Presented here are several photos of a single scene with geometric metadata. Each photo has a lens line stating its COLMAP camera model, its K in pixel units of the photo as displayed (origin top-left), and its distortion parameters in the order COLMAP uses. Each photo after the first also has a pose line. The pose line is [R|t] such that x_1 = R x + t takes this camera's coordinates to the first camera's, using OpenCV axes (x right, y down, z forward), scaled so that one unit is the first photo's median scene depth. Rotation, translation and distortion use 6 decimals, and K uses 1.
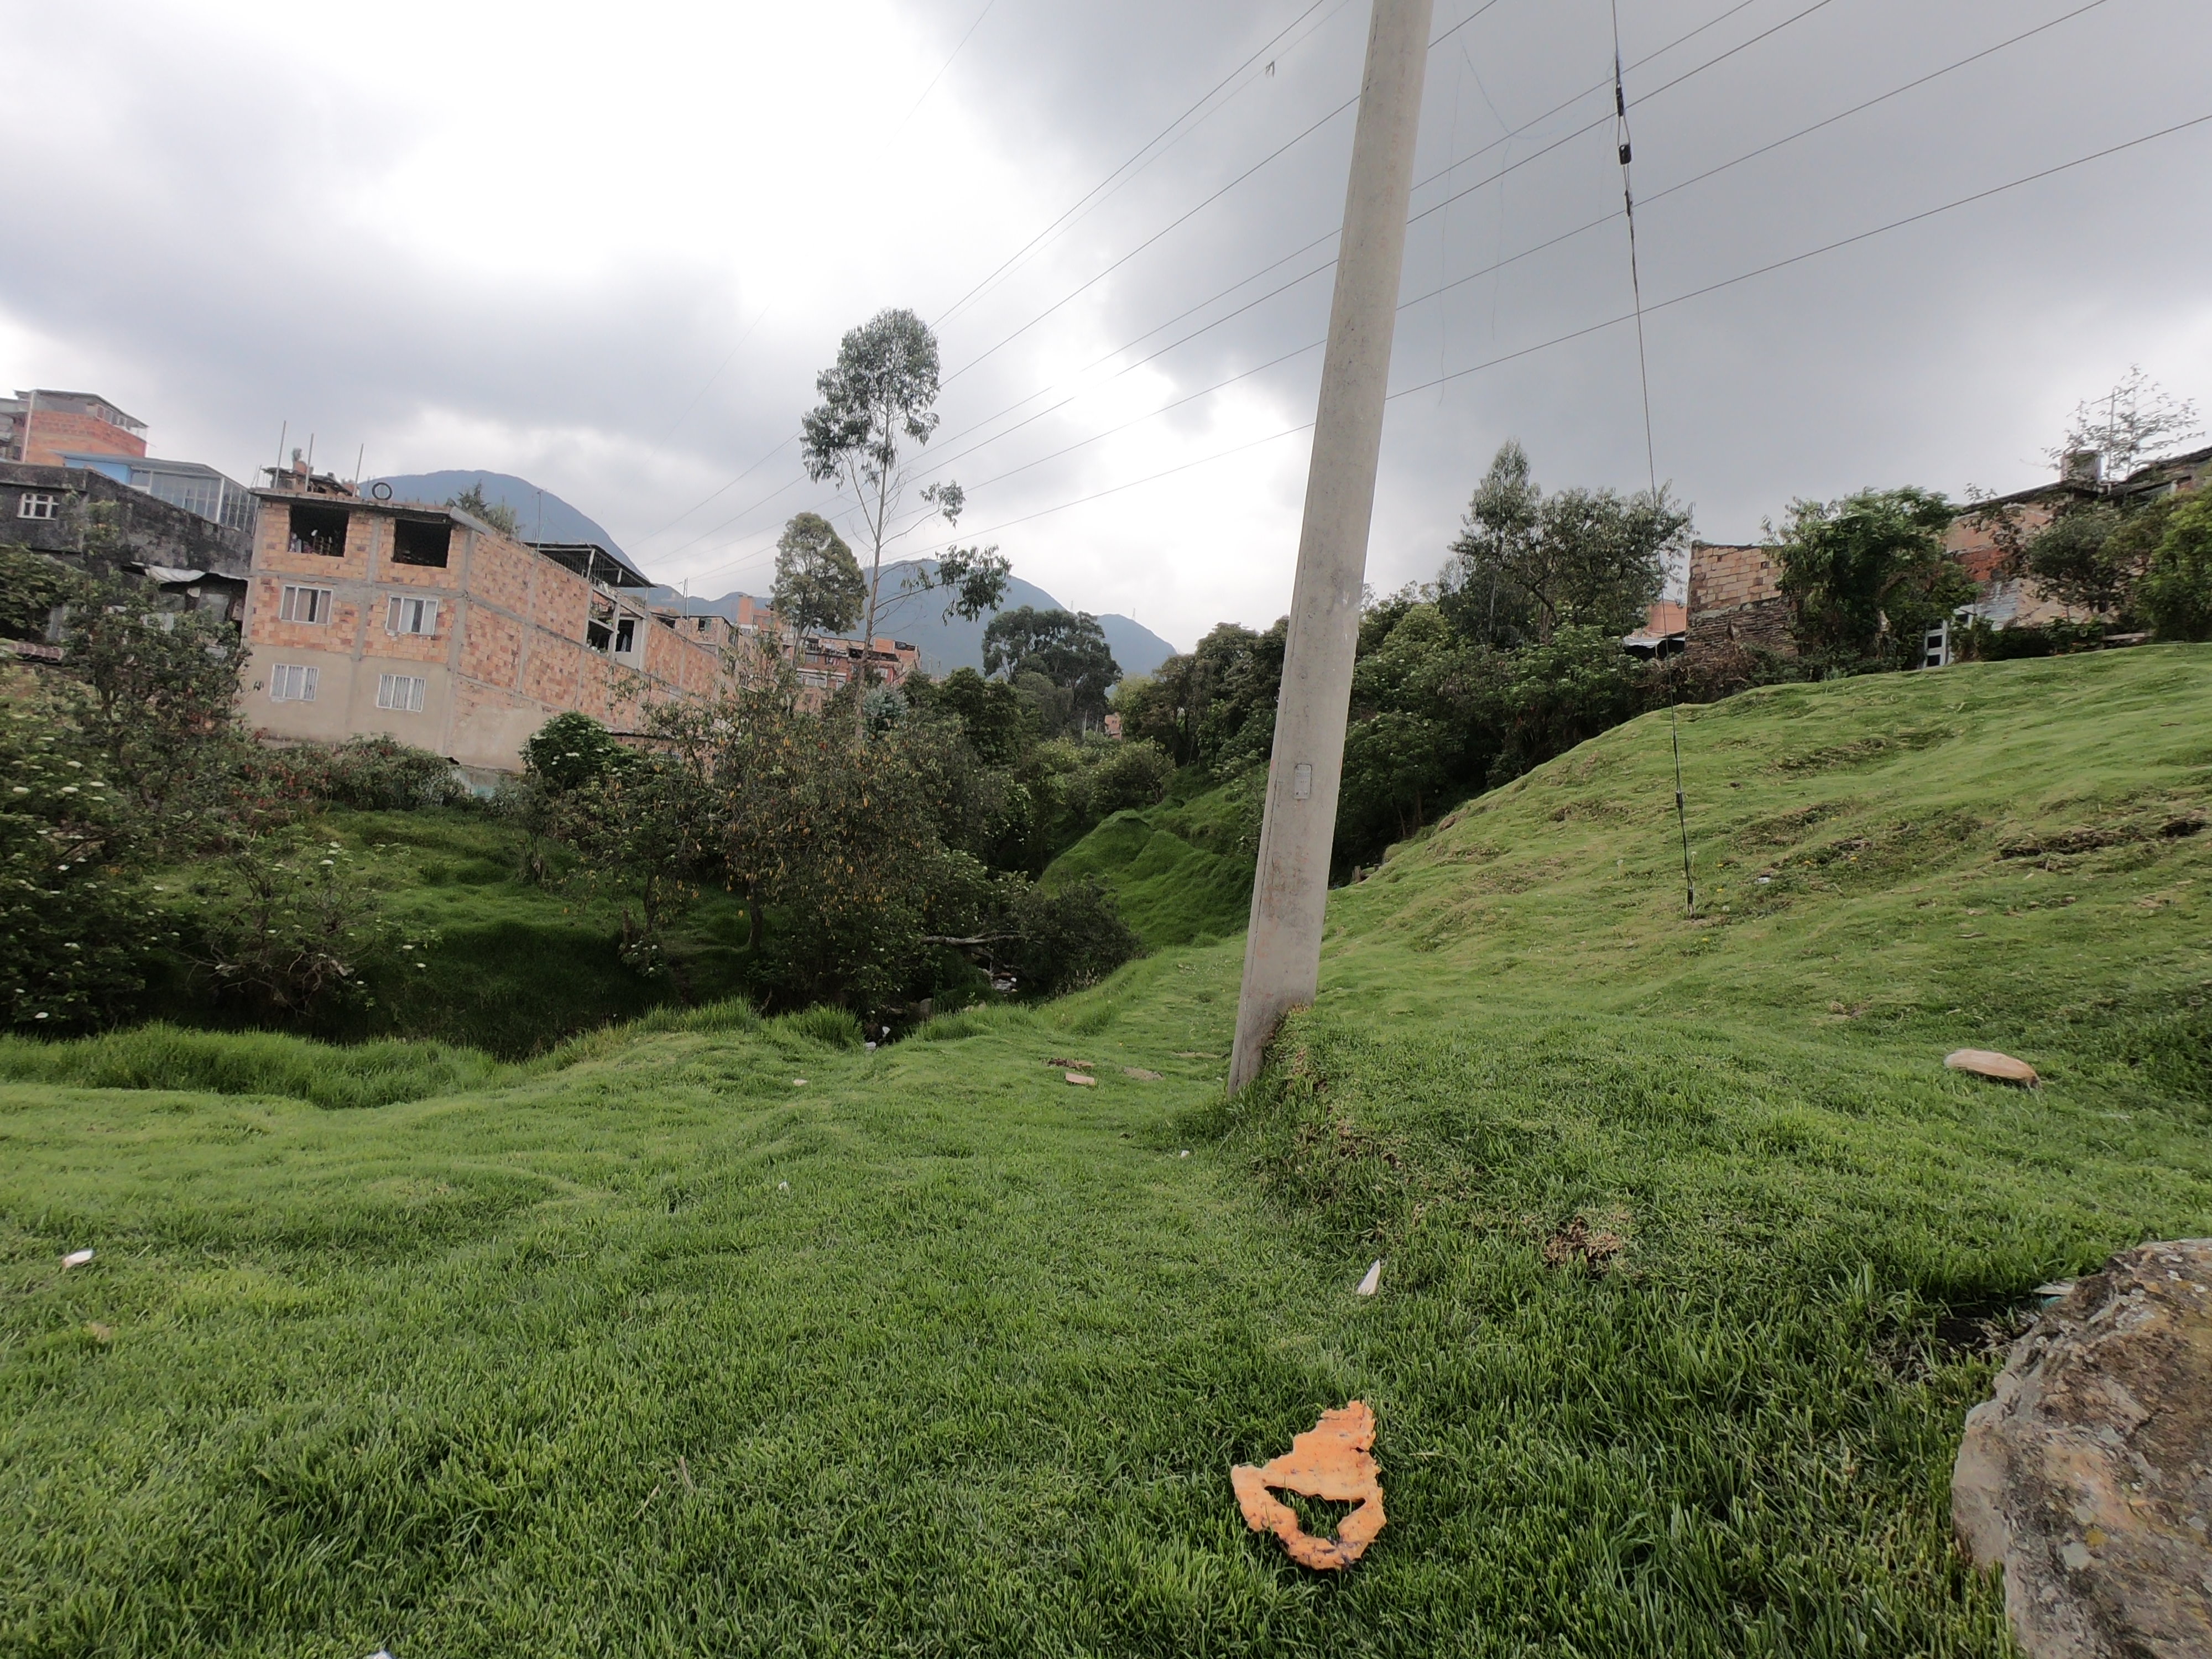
lens RADIAL K [[1171.0, 0, 1158.6], [0, 1171.0, 829.9], [0, 0, 1]] dist [-0.005681, 0.001746]
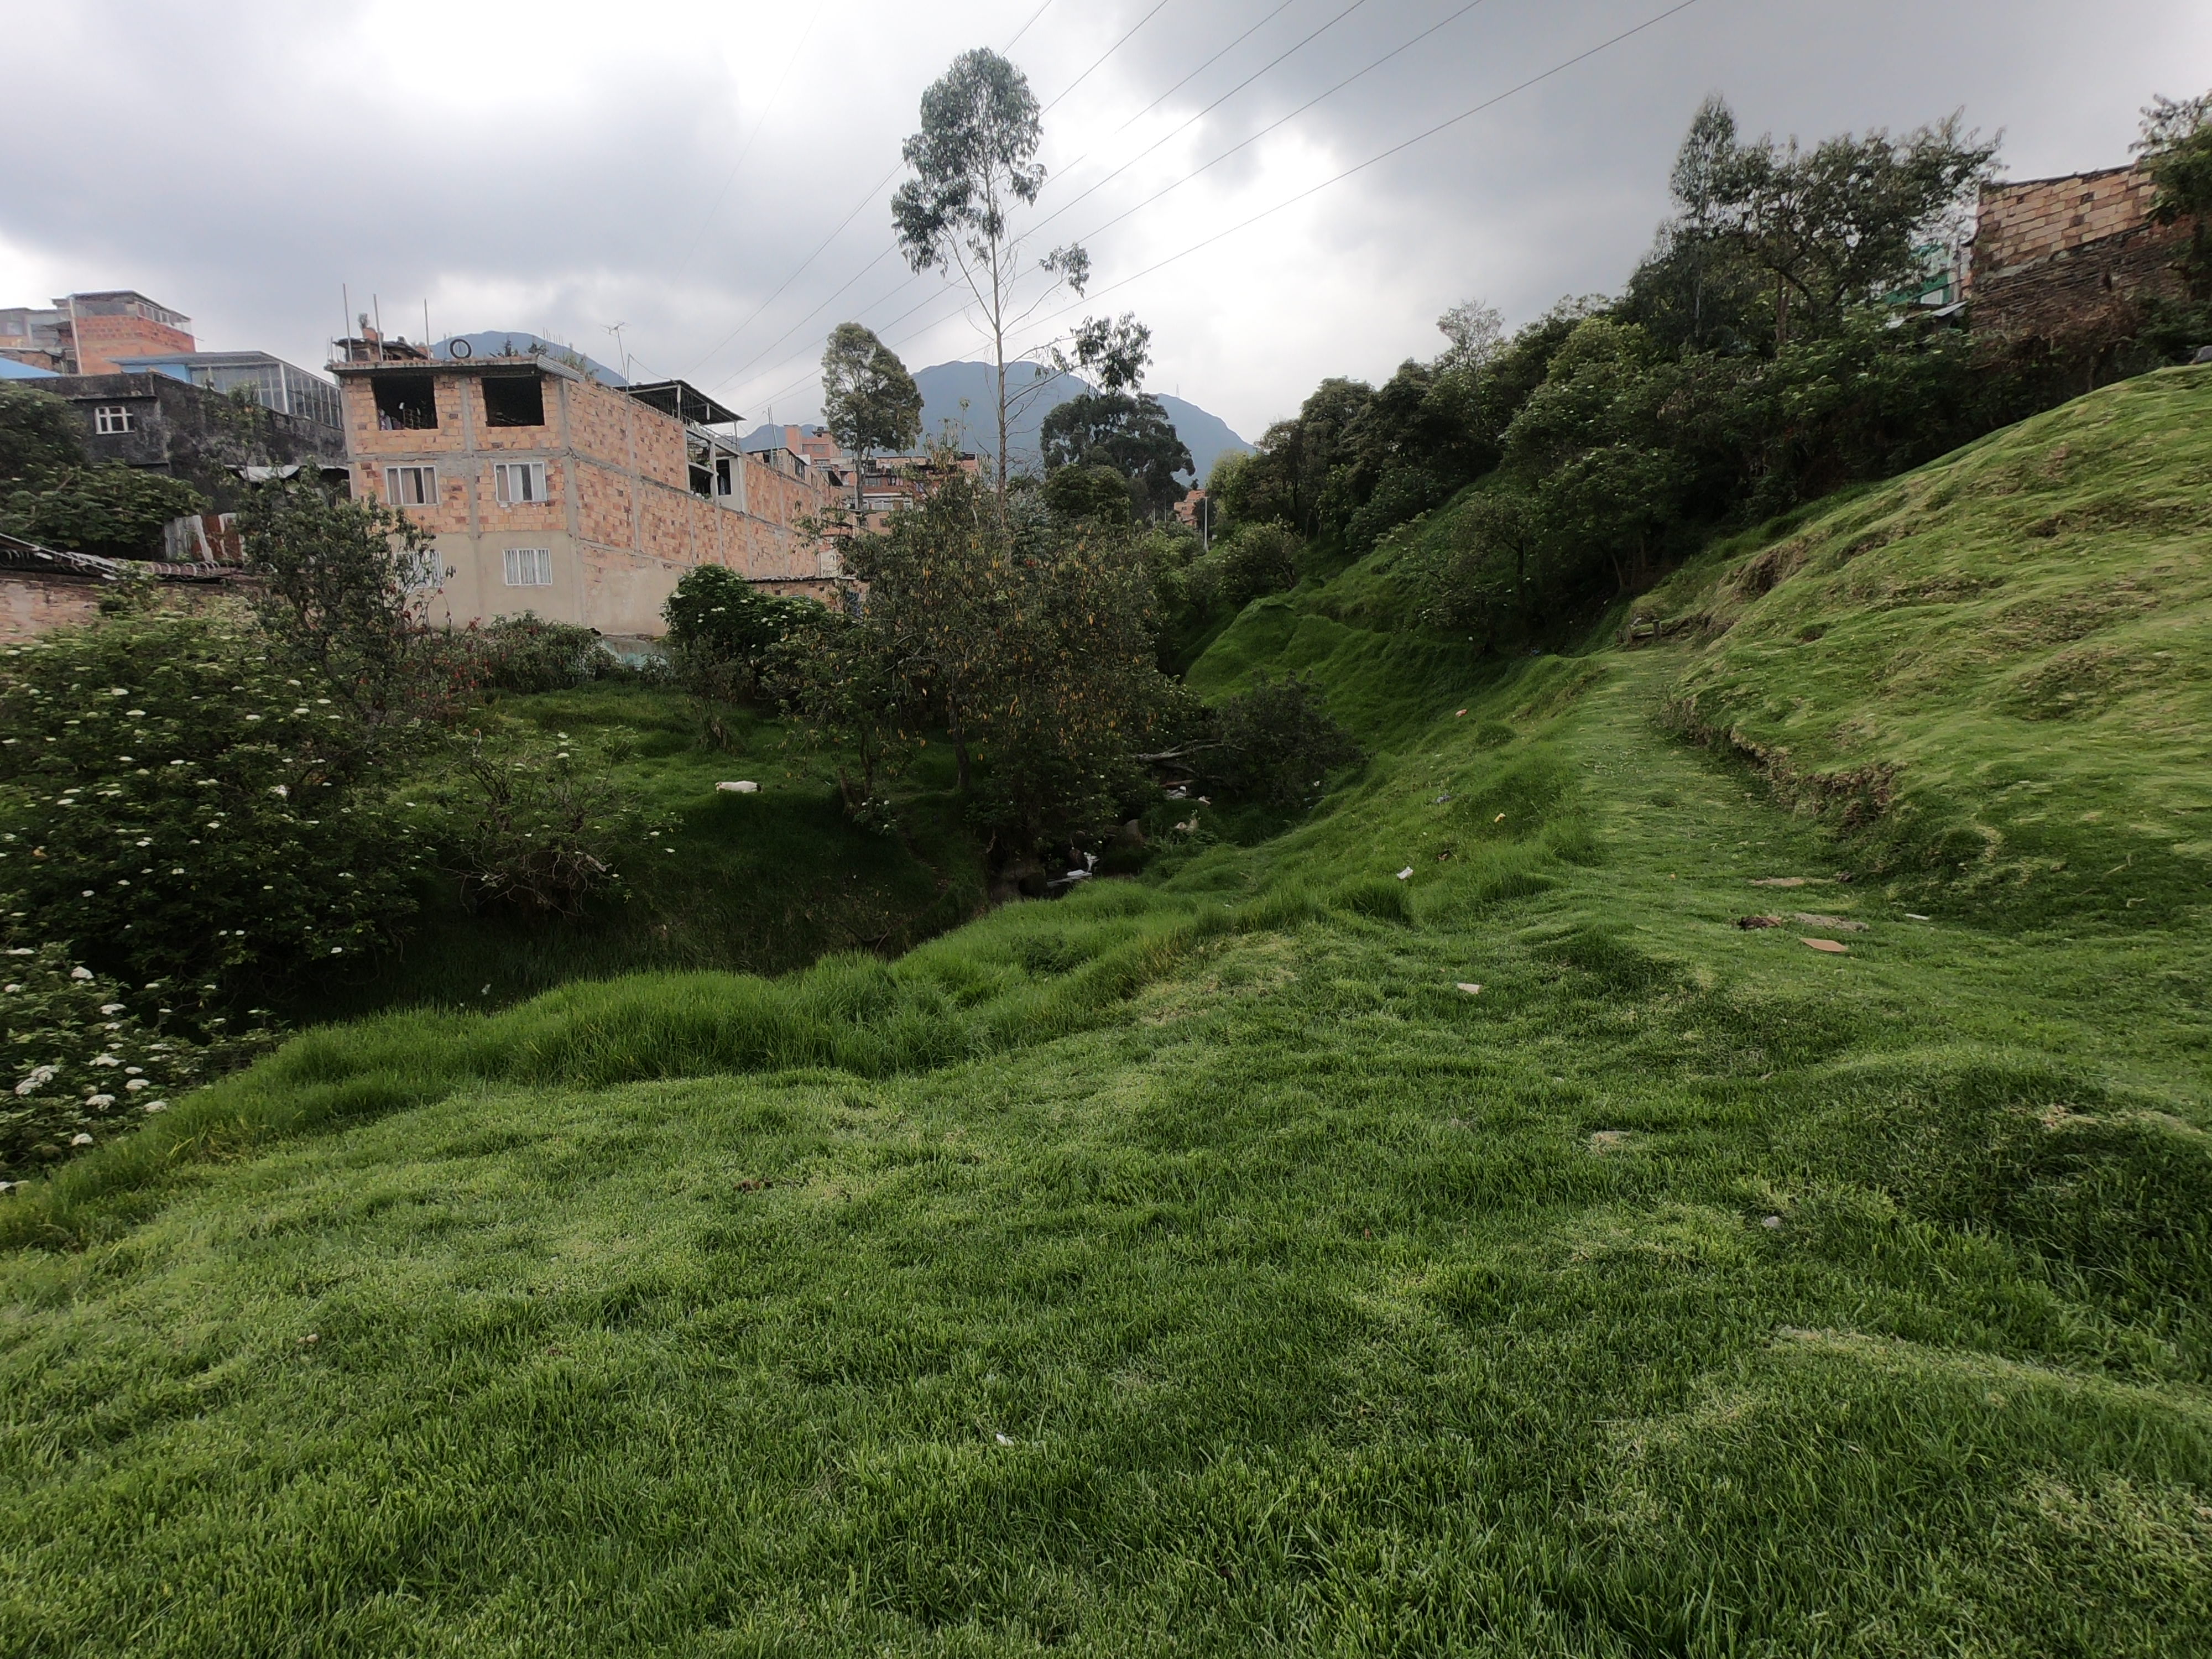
lens RADIAL K [[1140.4, 0, 1111.9], [0, 1140.4, 833.0], [0, 0, 1]] dist [-0.000081, 0.000603]
pose [[0.990792, -0.108014, -0.081634, -0.122368], [0.121053, 0.976774, 0.176802, -0.011597], [0.060641, -0.185056, 0.980855, 0.070986]]
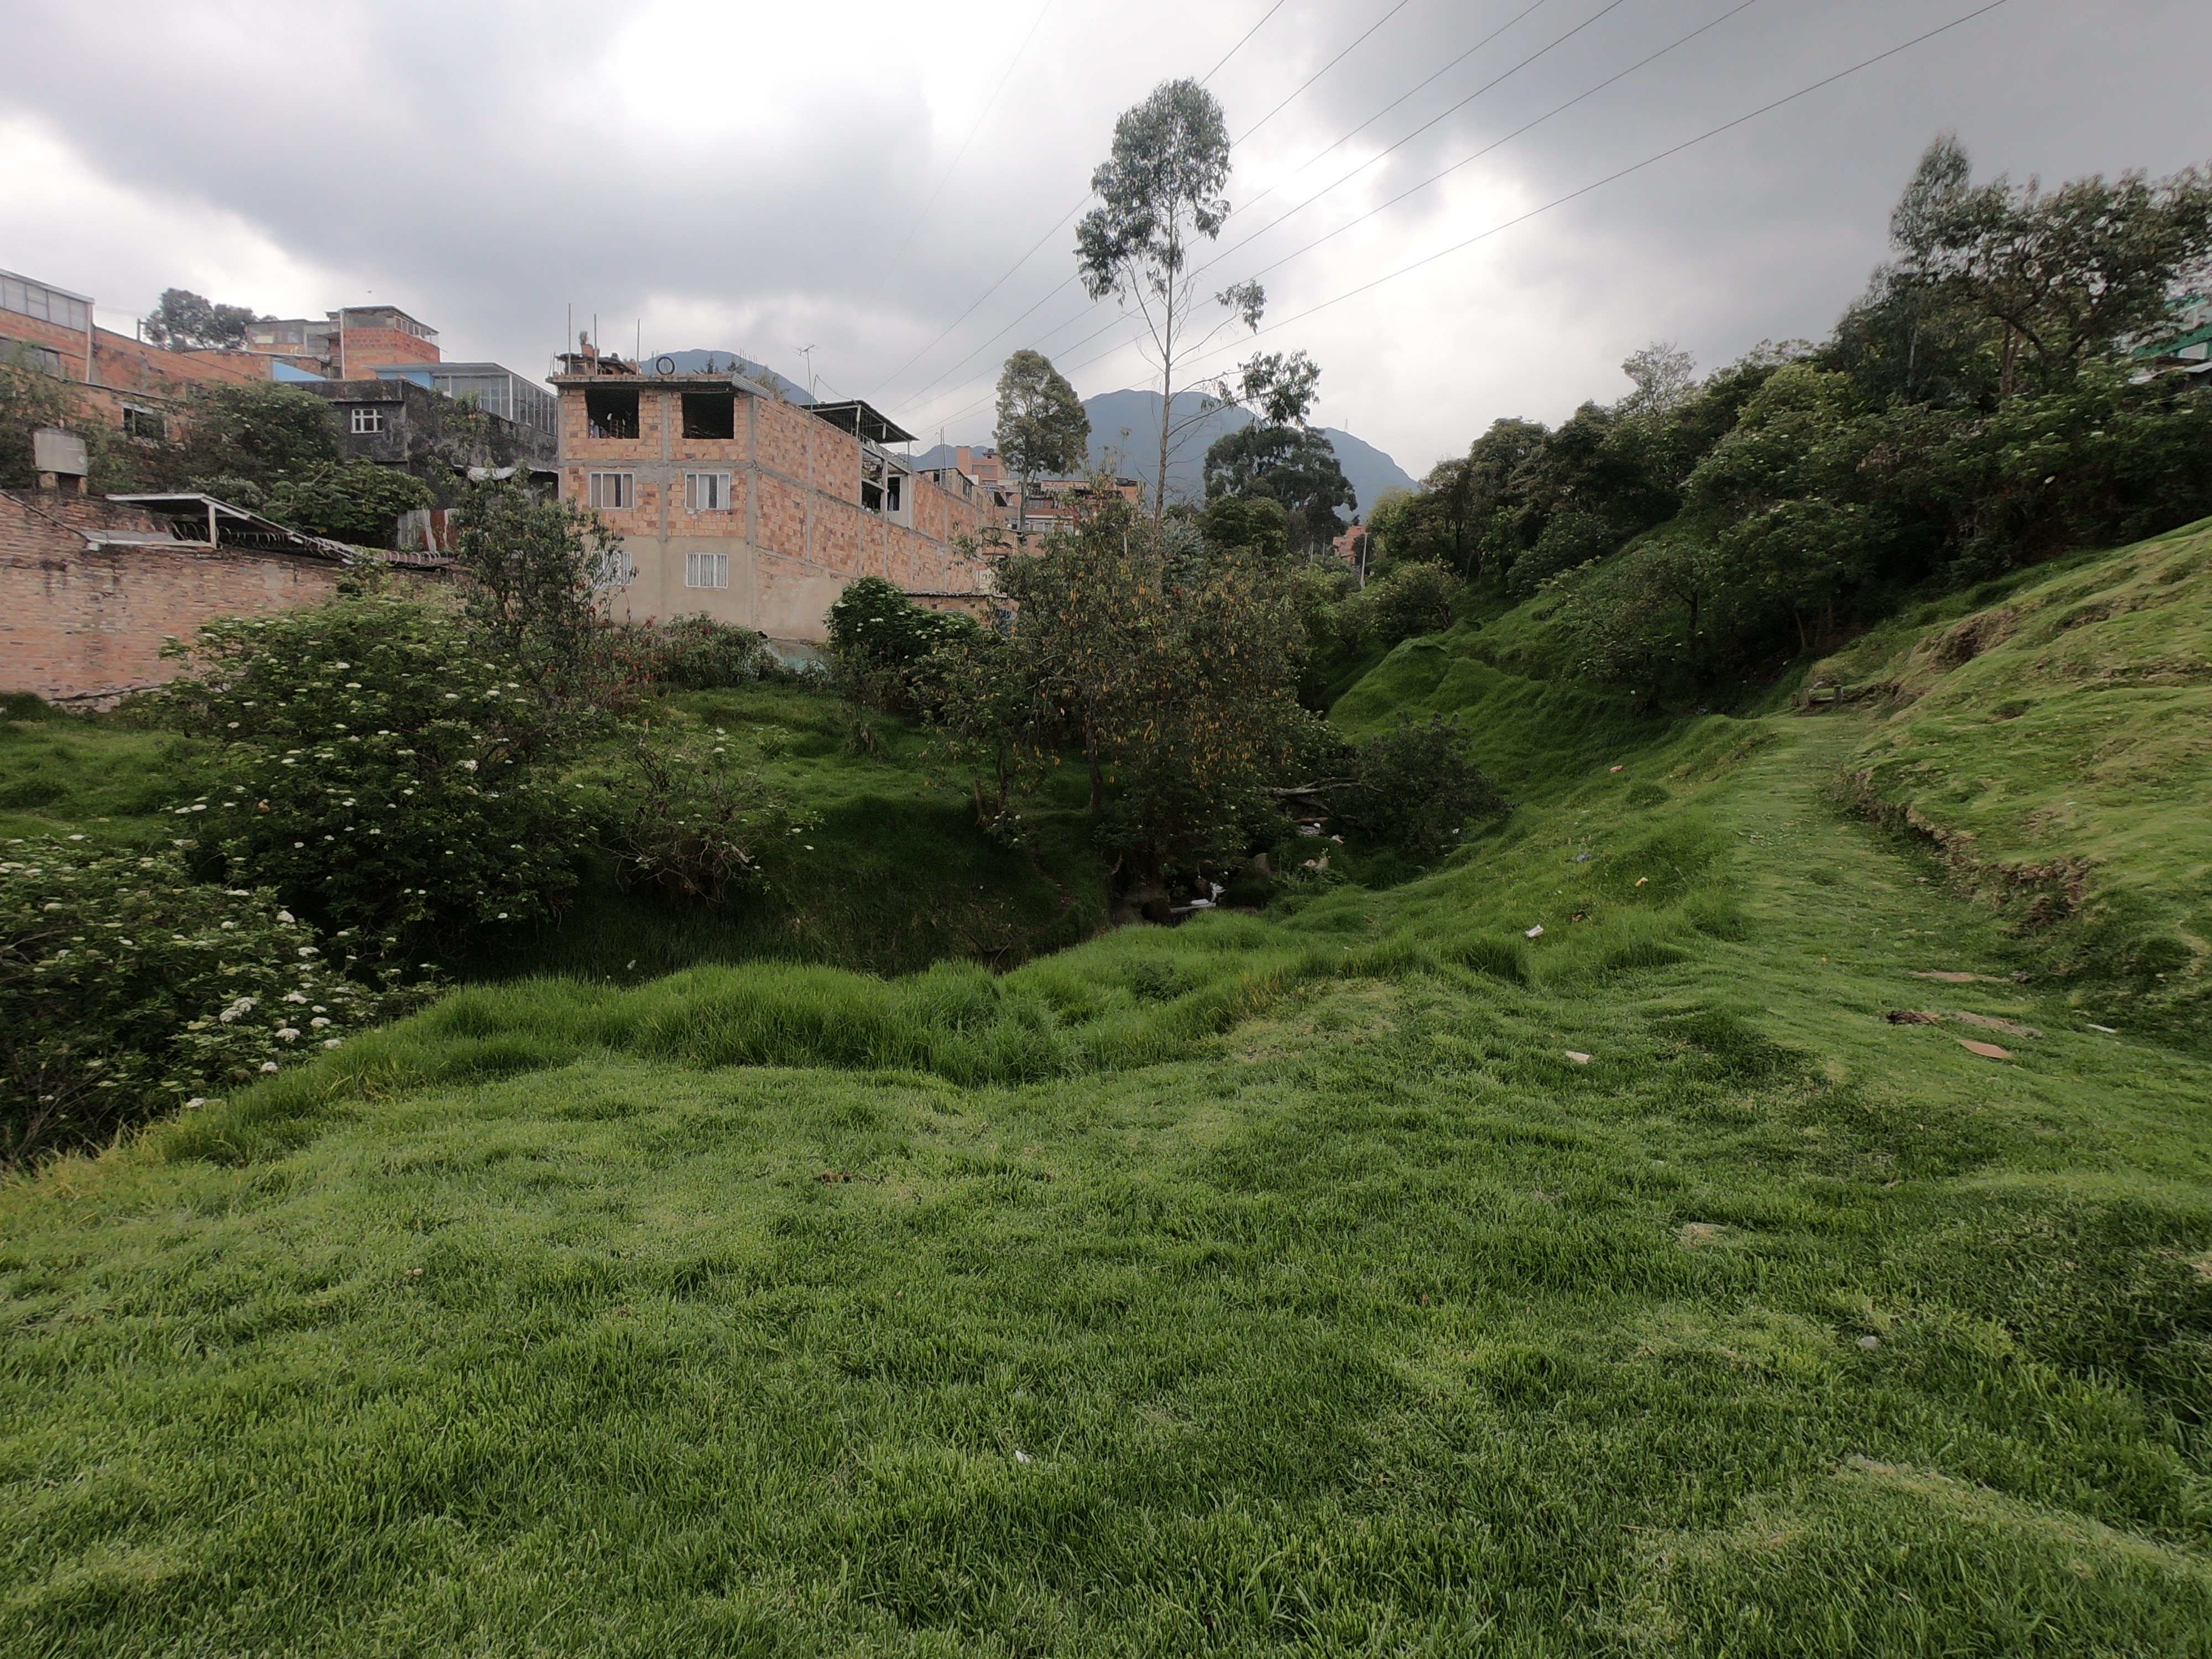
lens RADIAL K [[1142.6, 0, 1106.0], [0, 1142.6, 829.5], [0, 0, 1]] dist [0.000380, 0.000018]
pose [[0.978752, -0.034331, -0.202155, -0.117012], [0.063551, 0.988127, 0.139880, -0.011696], [0.194953, -0.149755, 0.969313, 0.070315]]
